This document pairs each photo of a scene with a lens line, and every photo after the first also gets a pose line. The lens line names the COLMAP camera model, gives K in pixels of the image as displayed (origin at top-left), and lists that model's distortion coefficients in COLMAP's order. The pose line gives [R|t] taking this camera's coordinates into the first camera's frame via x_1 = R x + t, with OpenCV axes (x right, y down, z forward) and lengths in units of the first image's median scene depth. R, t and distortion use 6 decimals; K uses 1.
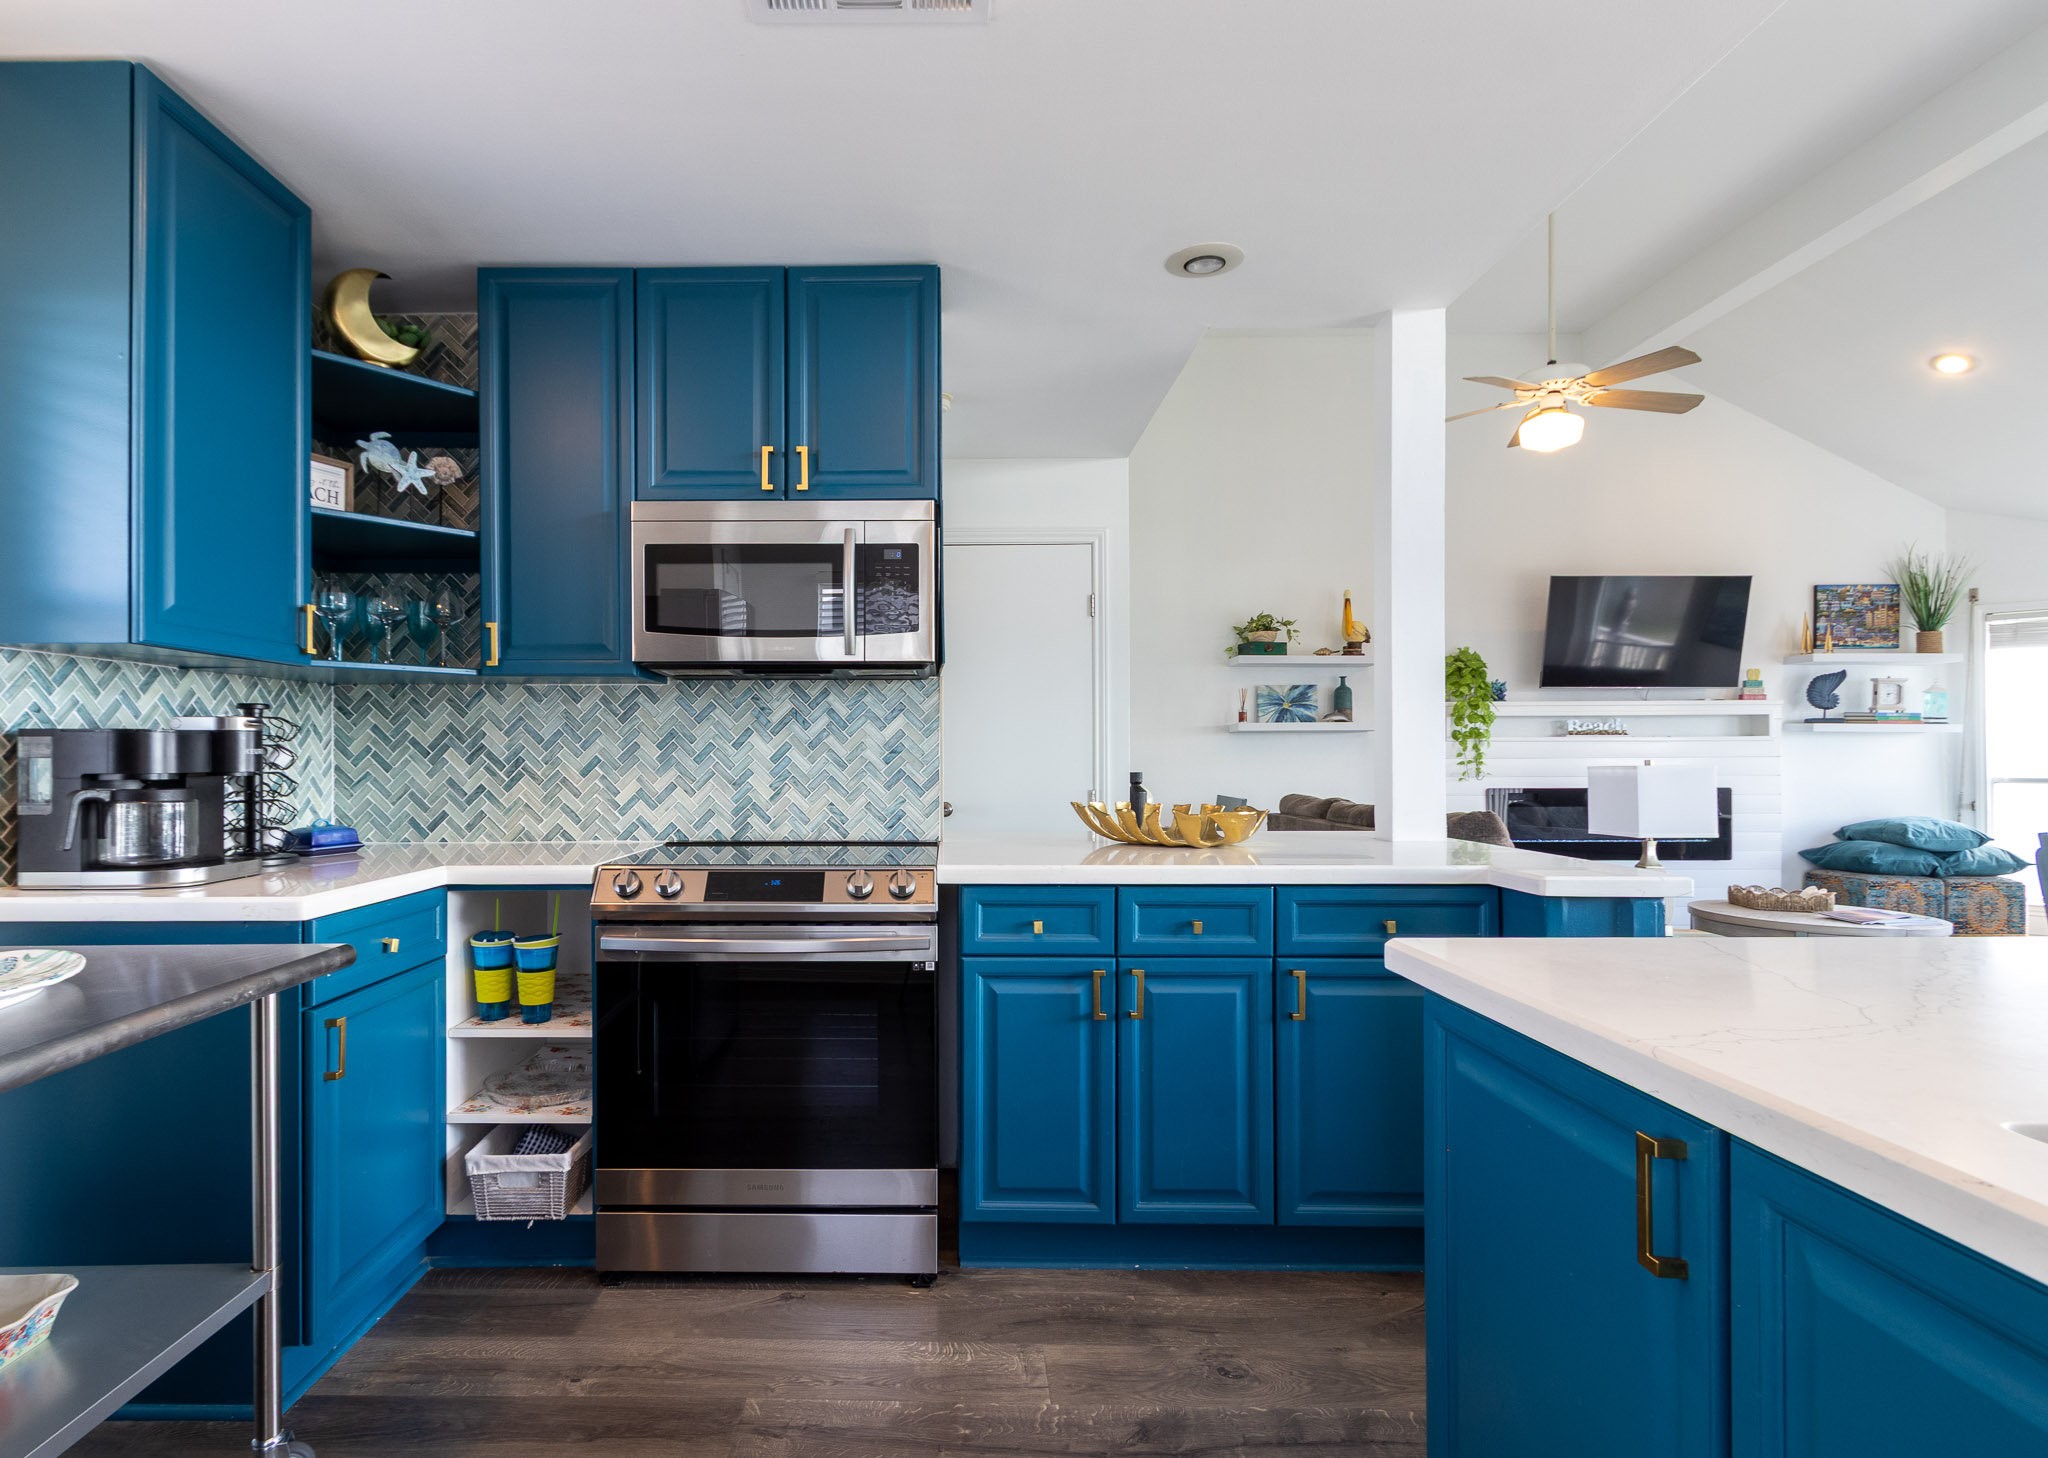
lens RADIAL K [[1041.4, 0, 926.3], [0, 1041.4, 755.6], [0, 0, 1]] dist [0.002268, 0.000302]
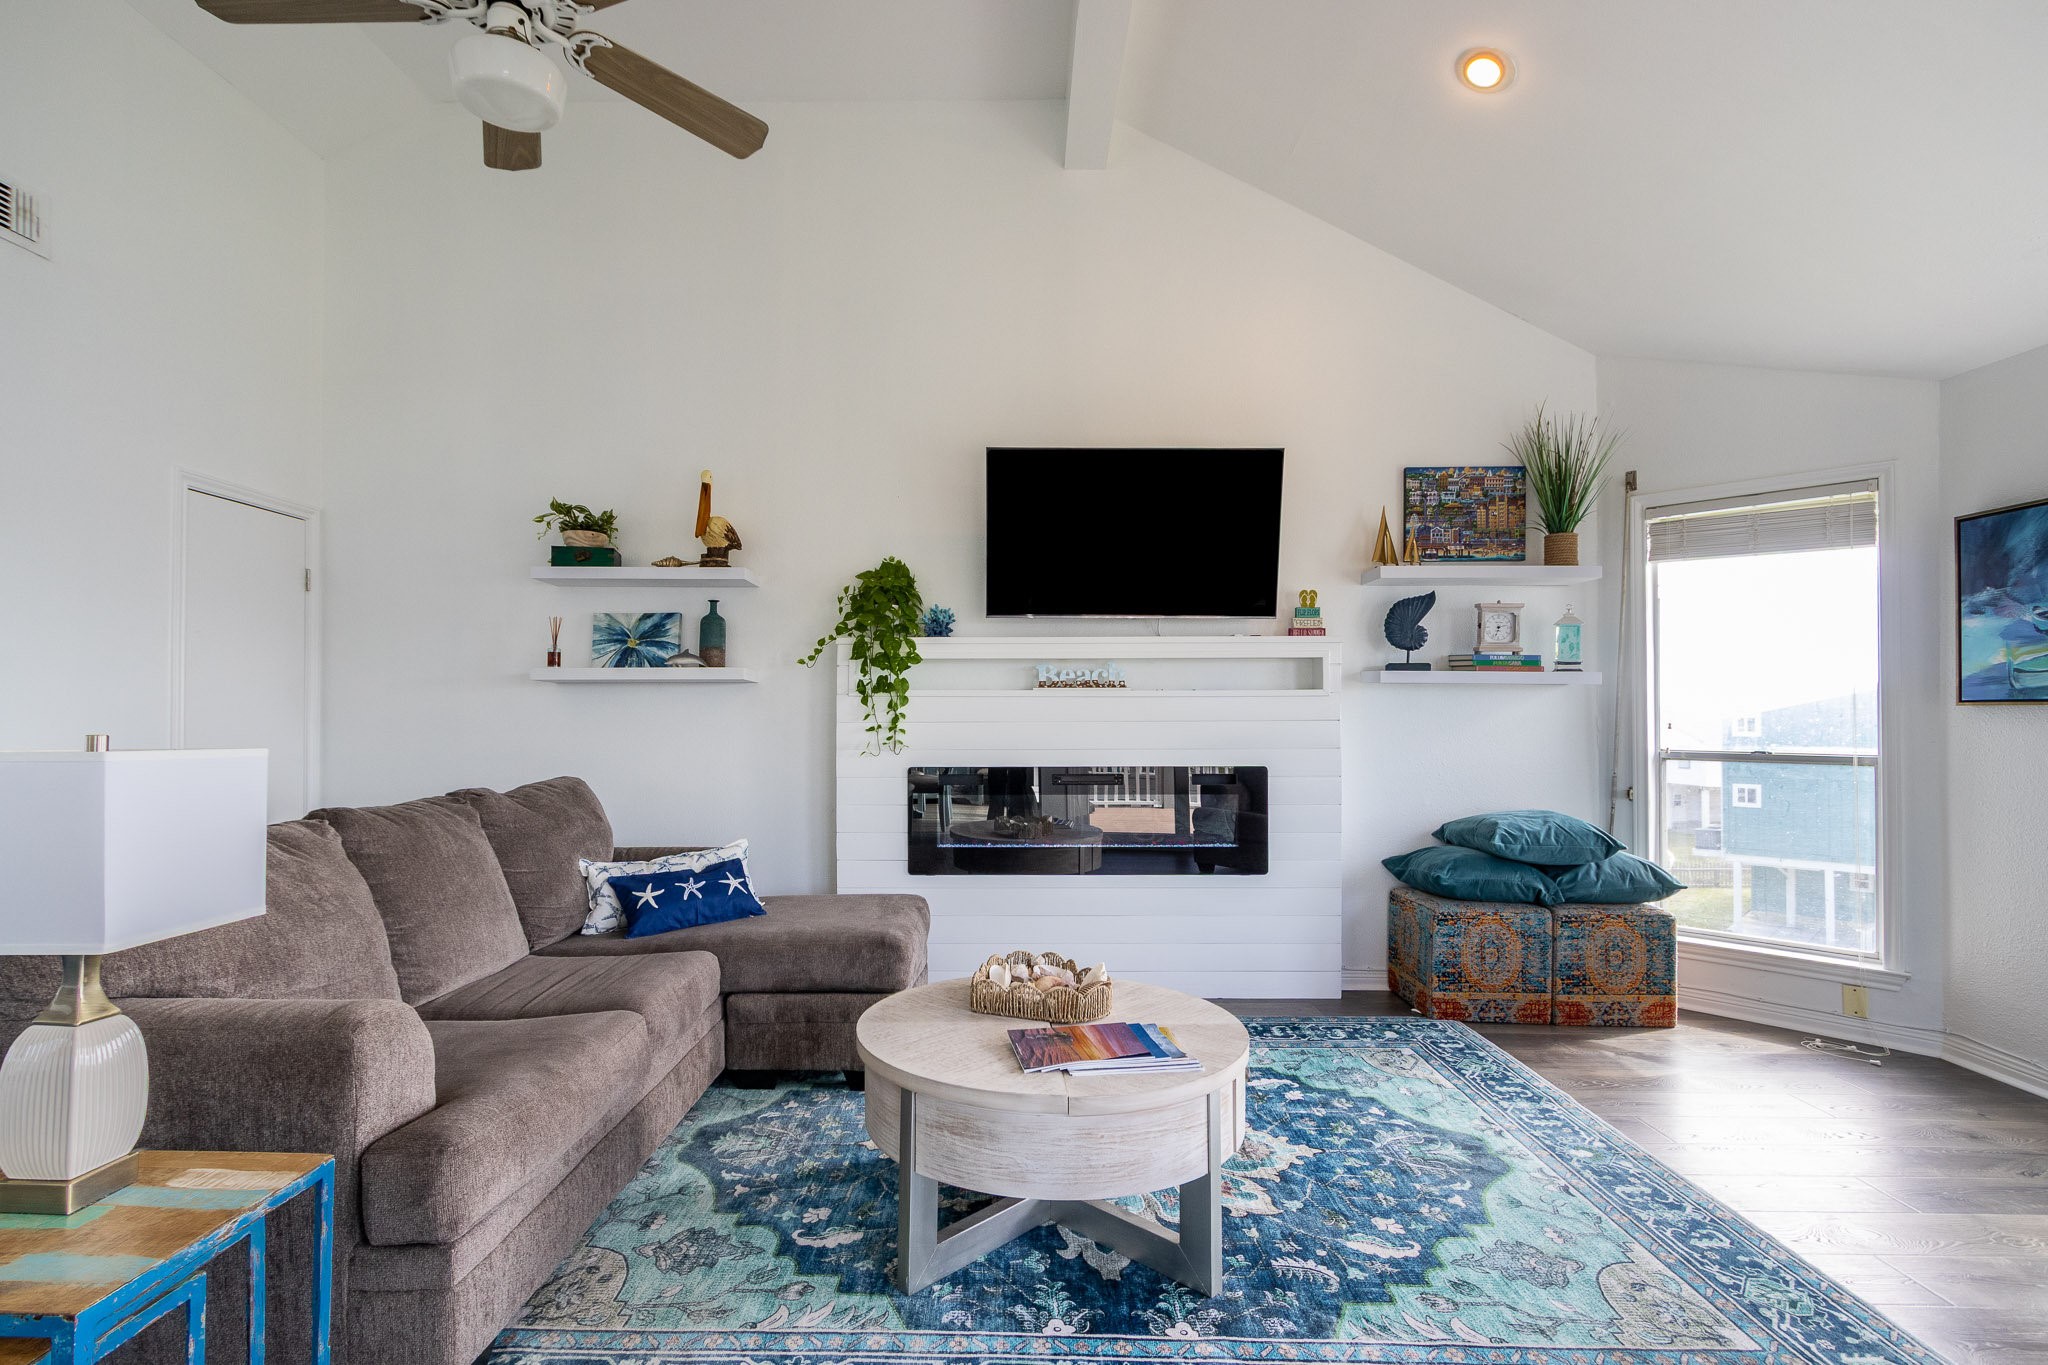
lens RADIAL K [[983.8, 0, 995.8], [0, 983.8, 707.9], [0, 0, 1]] dist [0.016801, -0.009924]
pose [[0.999980, 0.002404, 0.005795, 0.587343], [-0.002364, 0.999974, -0.006861, -0.001838], [-0.005811, 0.006847, 0.999960, 0.362366]]
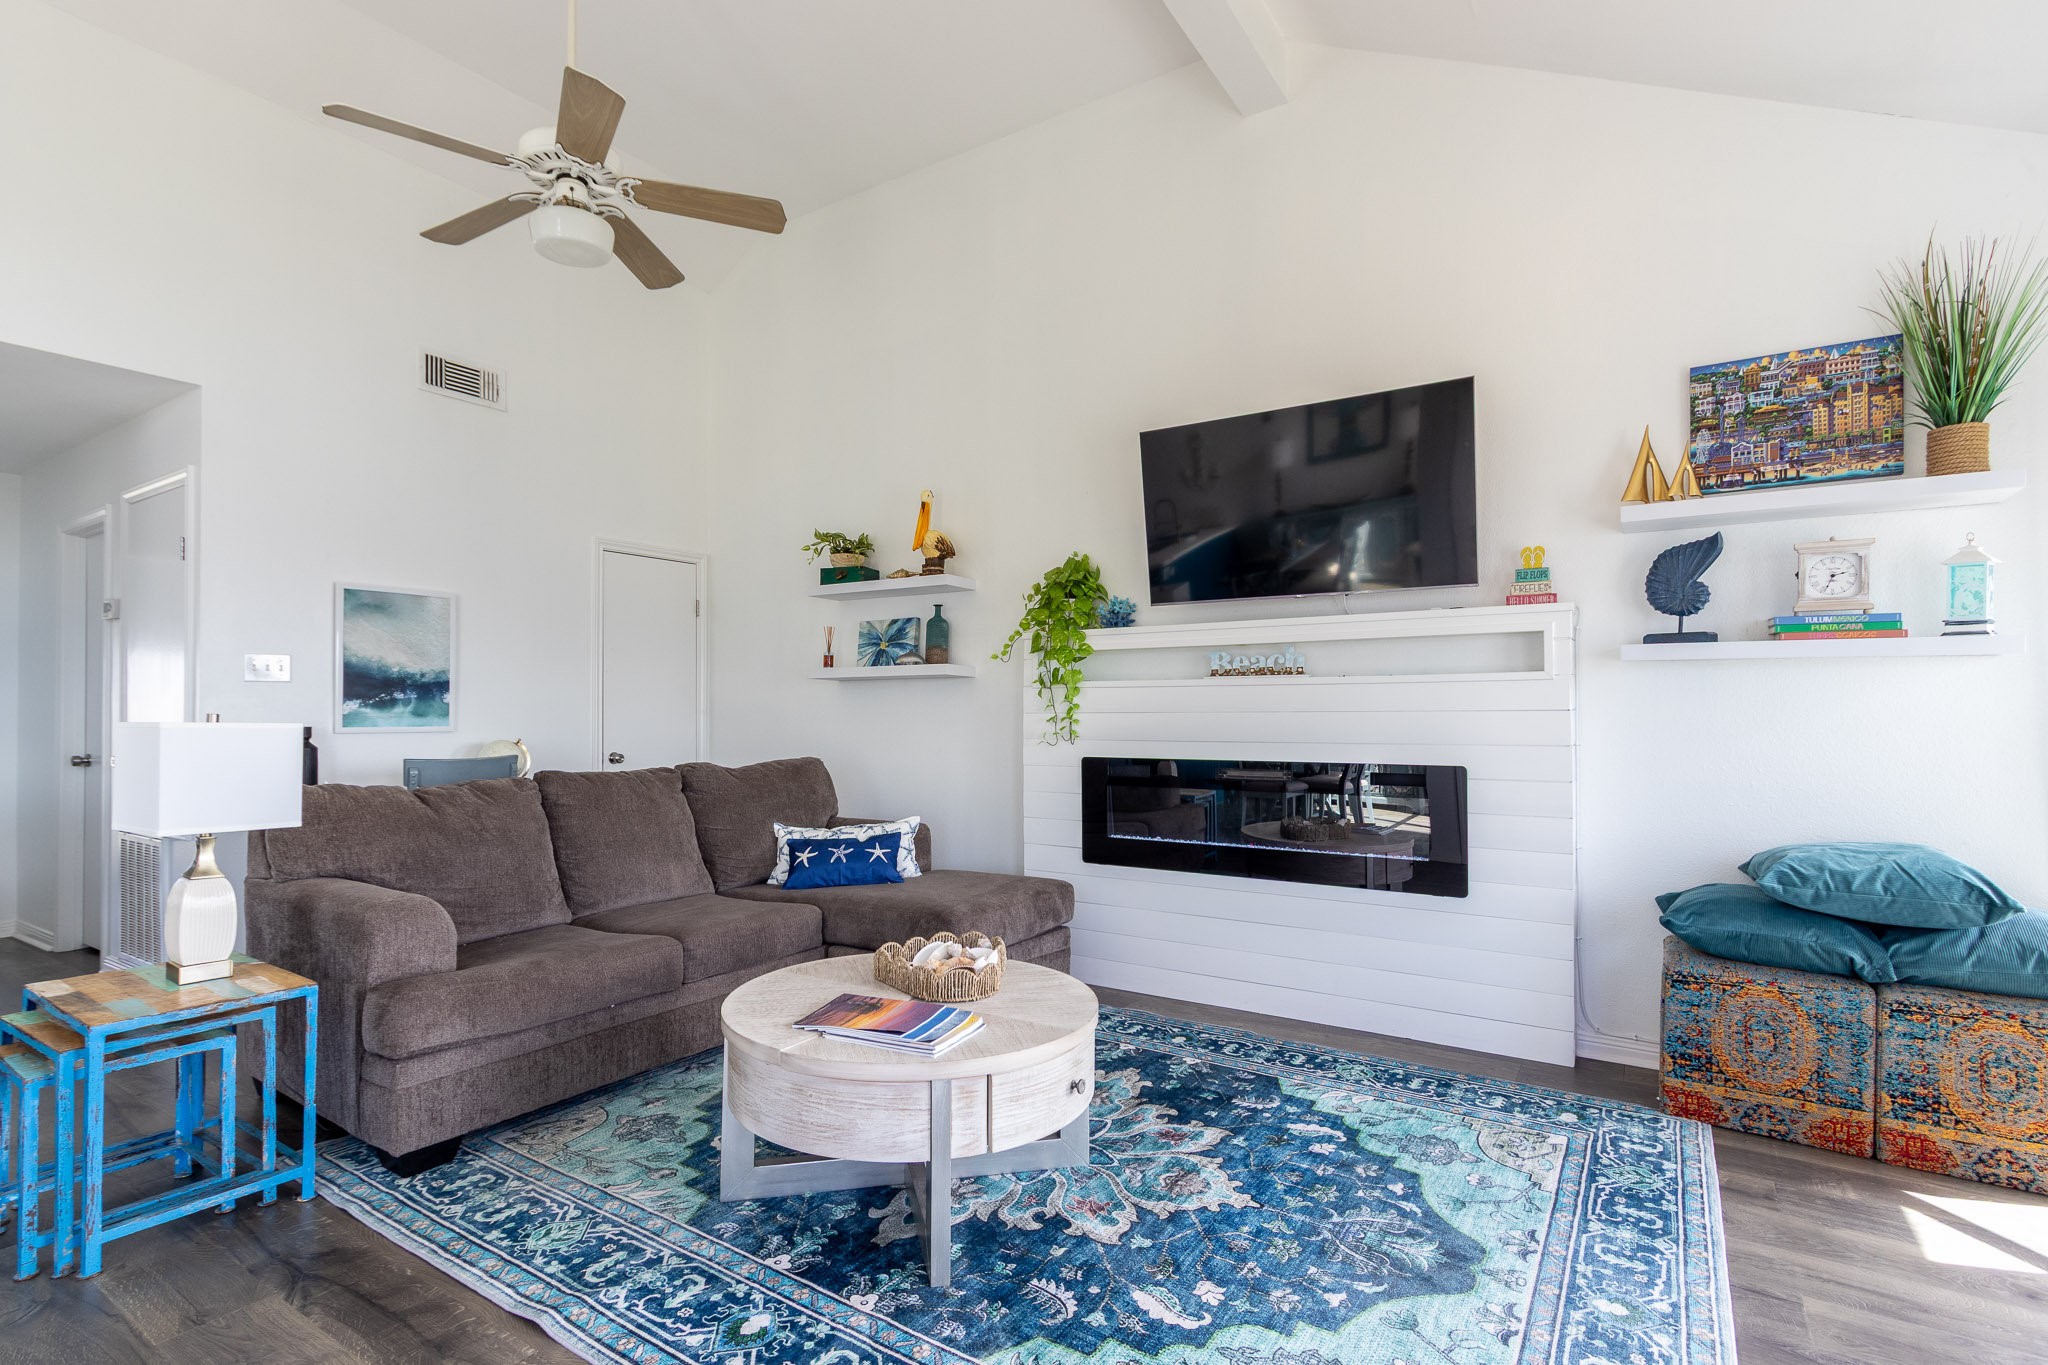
lens RADIAL K [[977.4, 0, 999.3], [0, 977.4, 707.0], [0, 0, 1]] dist [0.014815, -0.007938]
pose [[0.842142, -0.000909, -0.539256, 0.834751], [-0.001014, 0.999994, -0.003270, 0.001404], [0.539256, 0.003301, 0.842136, 0.425828]]
